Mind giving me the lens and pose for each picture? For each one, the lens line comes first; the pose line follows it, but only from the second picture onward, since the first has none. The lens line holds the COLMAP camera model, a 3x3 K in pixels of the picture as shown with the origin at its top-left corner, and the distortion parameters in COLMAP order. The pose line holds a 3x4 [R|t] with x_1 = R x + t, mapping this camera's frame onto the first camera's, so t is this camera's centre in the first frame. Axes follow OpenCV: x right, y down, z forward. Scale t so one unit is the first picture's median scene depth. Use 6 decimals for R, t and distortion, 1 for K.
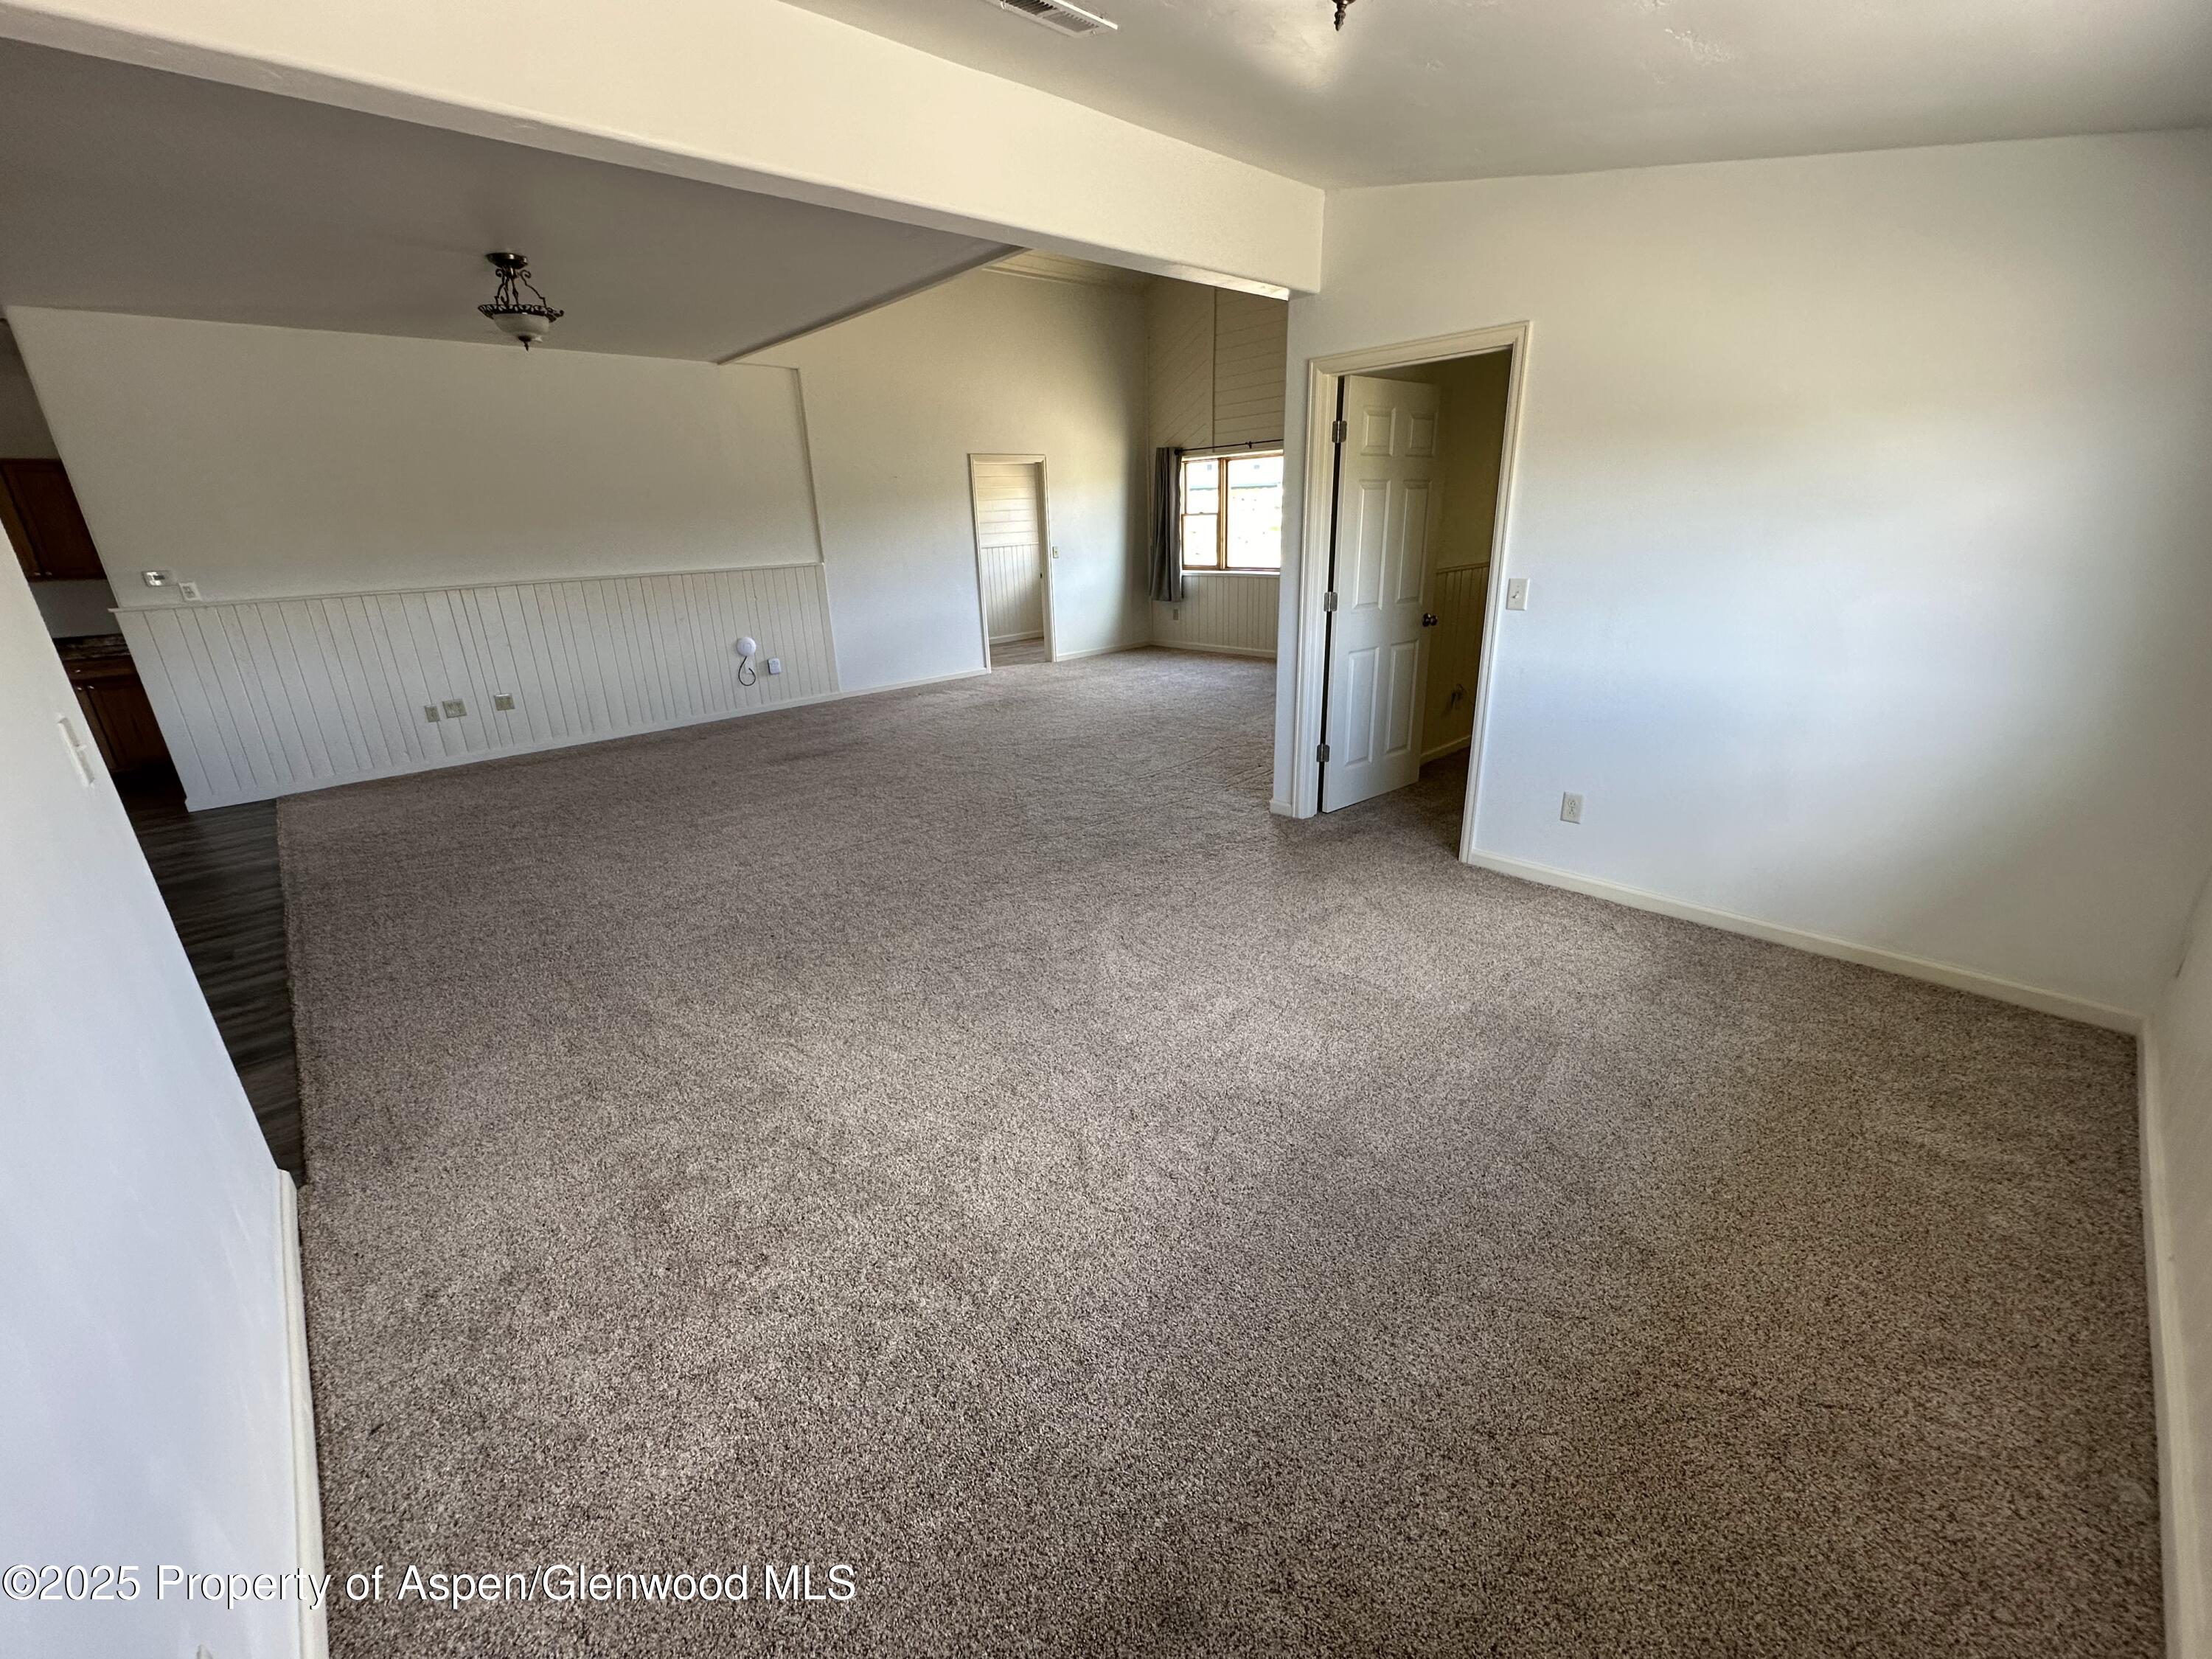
lens RADIAL K [[879.9, 0, 1102.2], [0, 879.9, 827.2], [0, 0, 1]] dist [-0.001969, 0.000024]
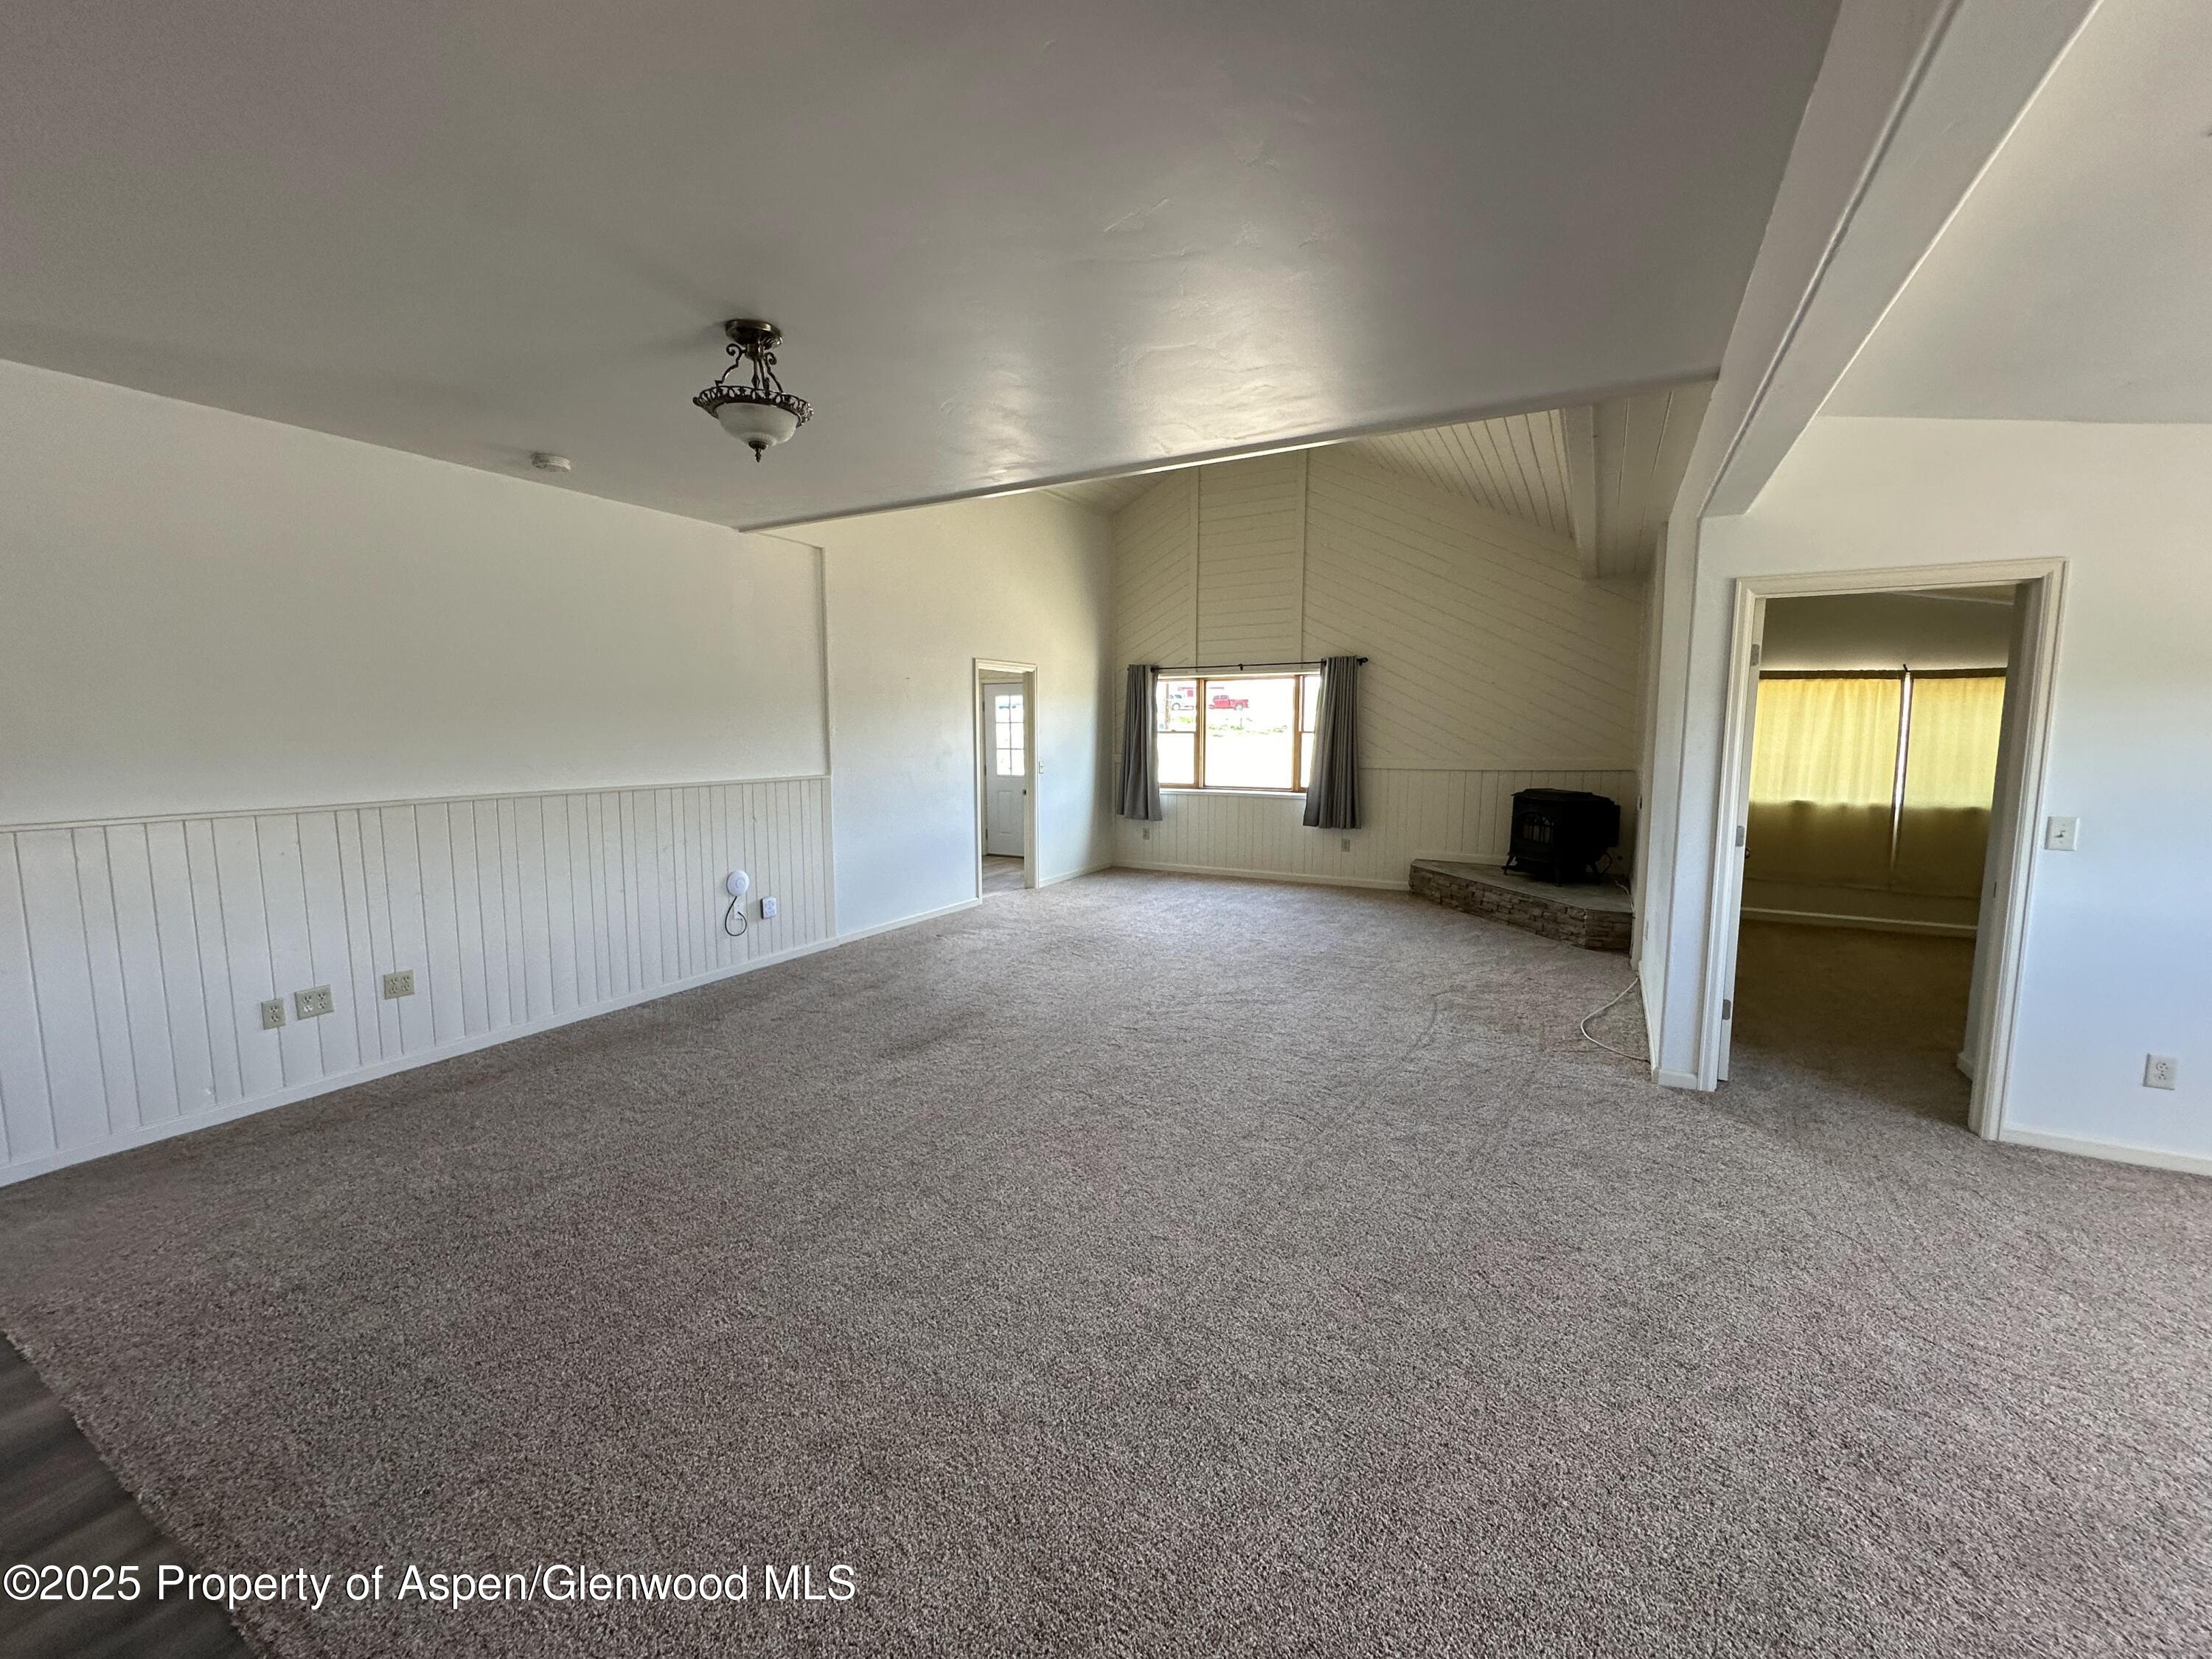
lens RADIAL K [[879.9, 0, 1102.2], [0, 879.9, 827.2], [0, 0, 1]] dist [-0.001969, 0.000024]
pose [[0.950956, -0.000687, 0.309327, -0.333828], [0.072276, 0.972810, -0.220036, -0.065188], [-0.300765, 0.231602, 0.925149, 0.210470]]
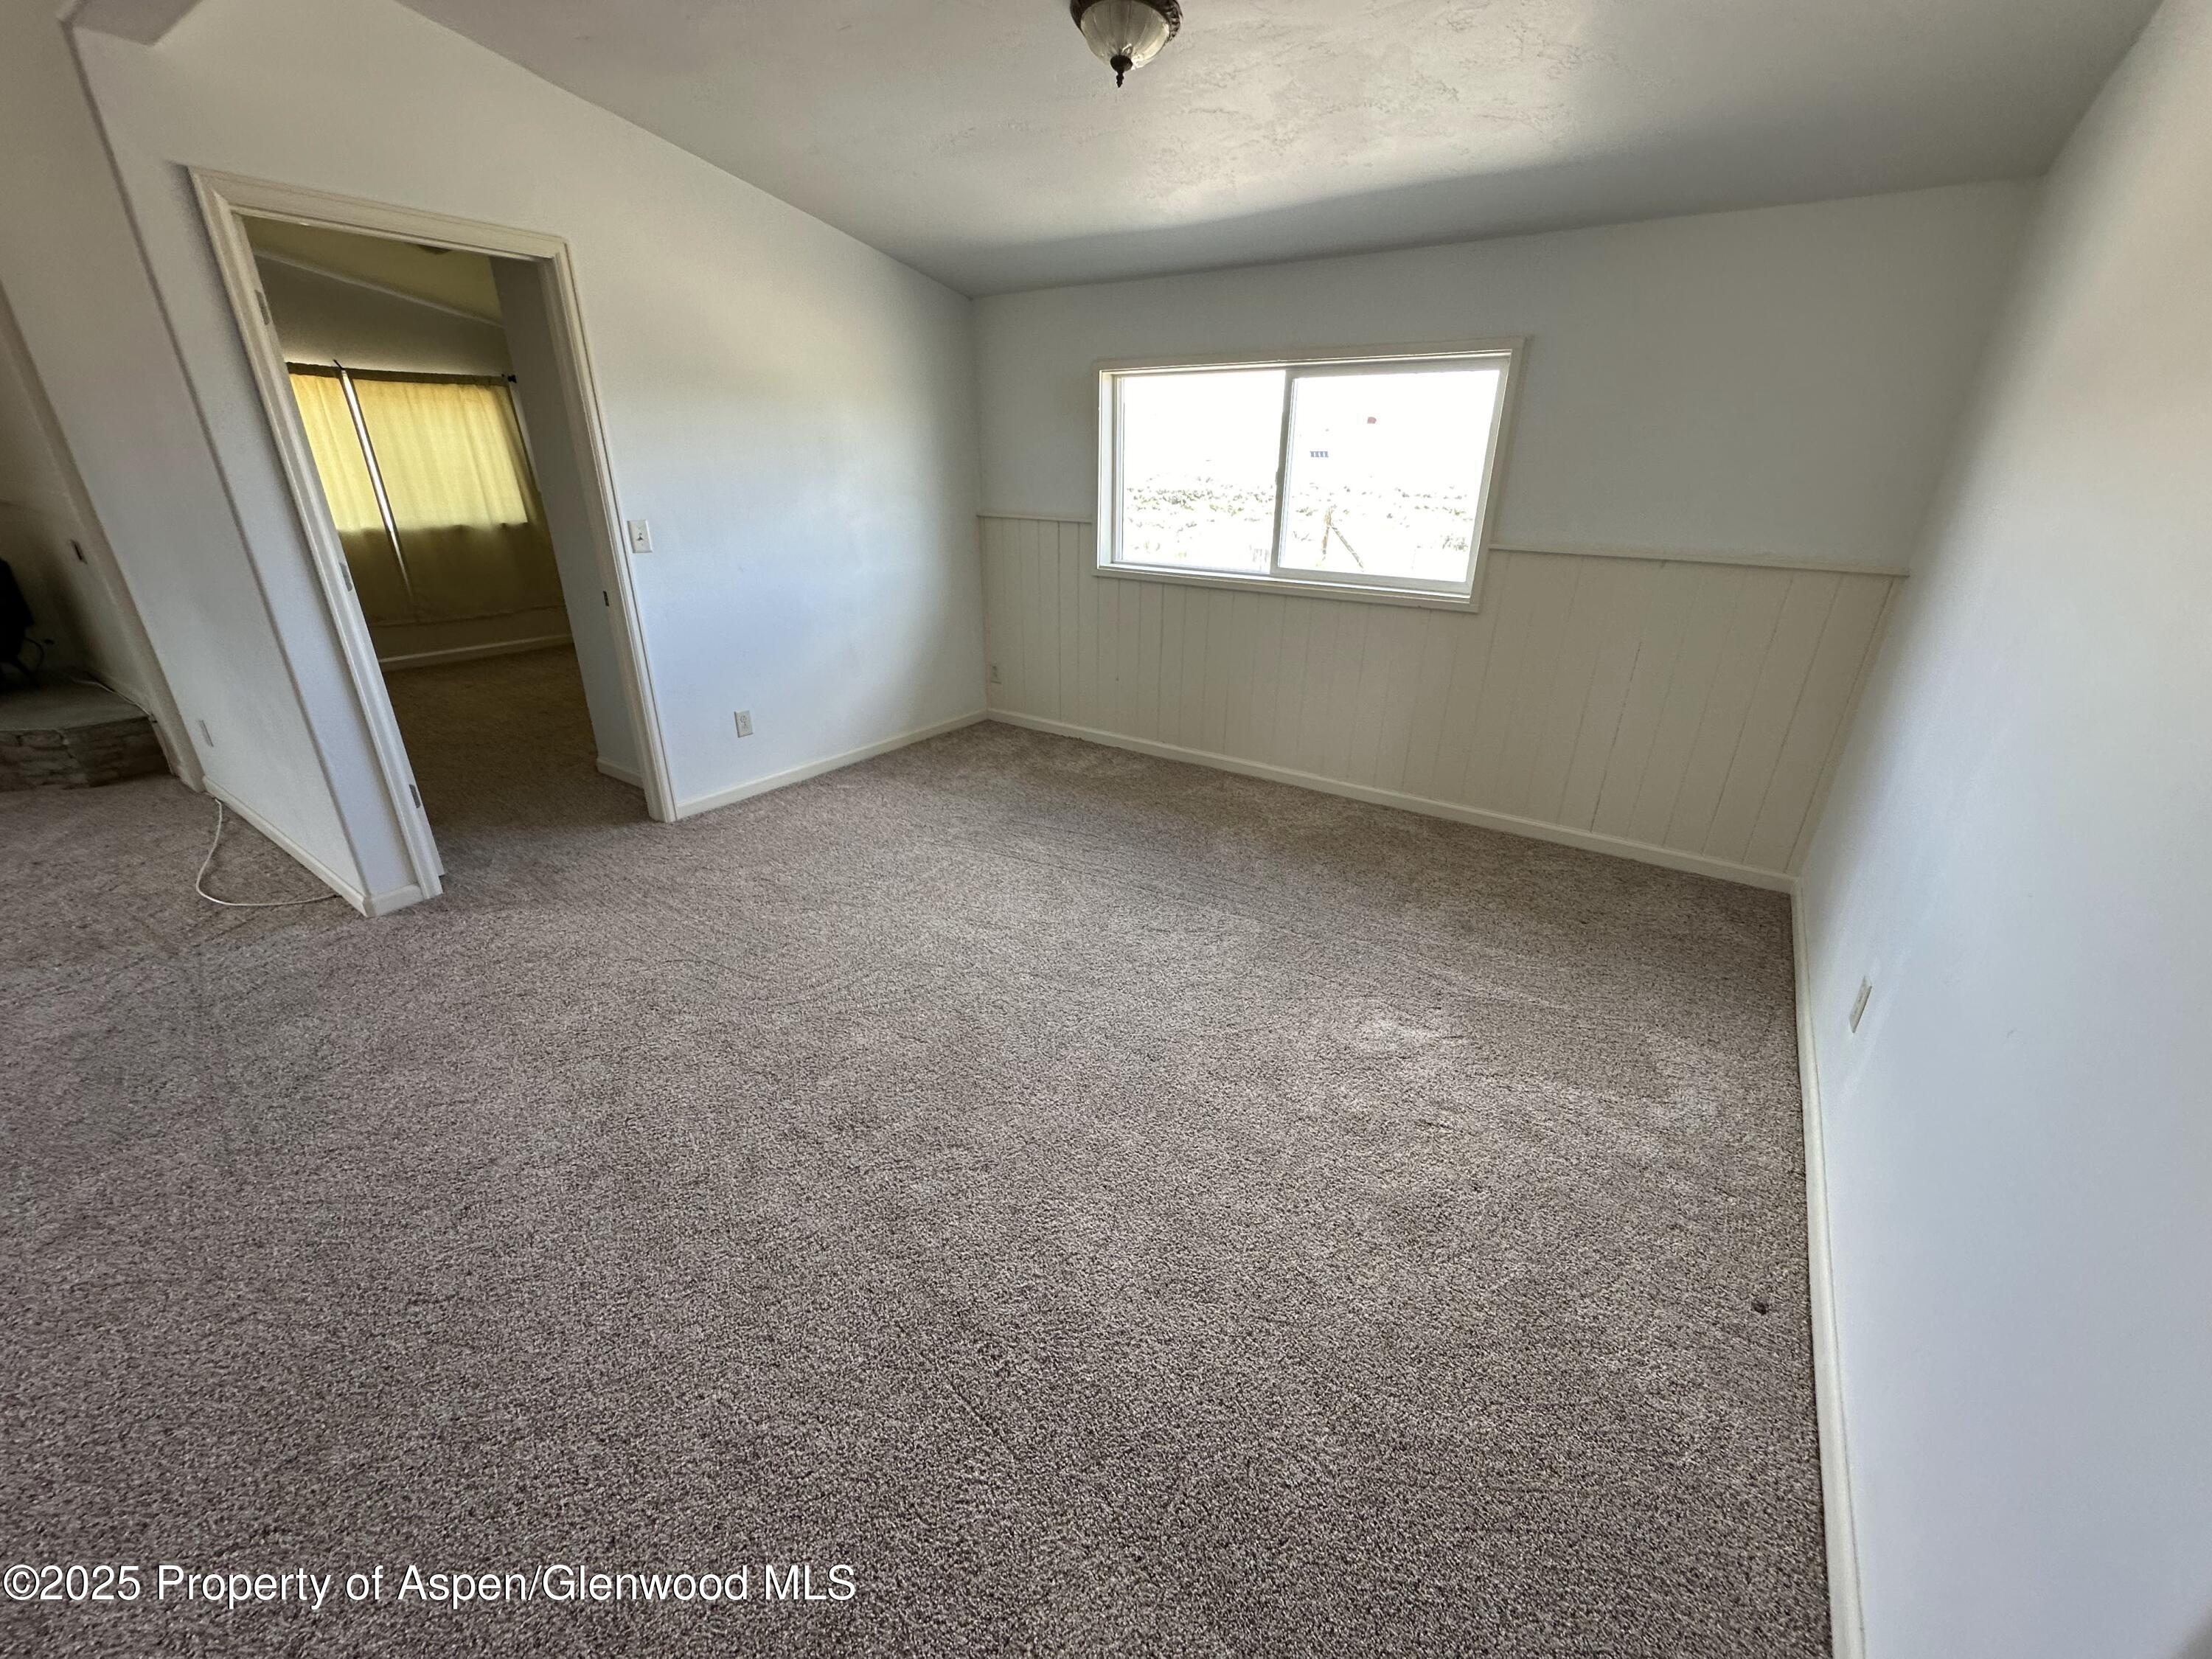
lens RADIAL K [[879.9, 0, 1102.2], [0, 879.9, 827.2], [0, 0, 1]] dist [-0.001969, 0.000024]
pose [[-0.208934, -0.347418, 0.914138, -0.290333], [0.322969, 0.857806, 0.399826, -0.095843], [-0.923059, 0.378775, -0.067020, 0.323628]]
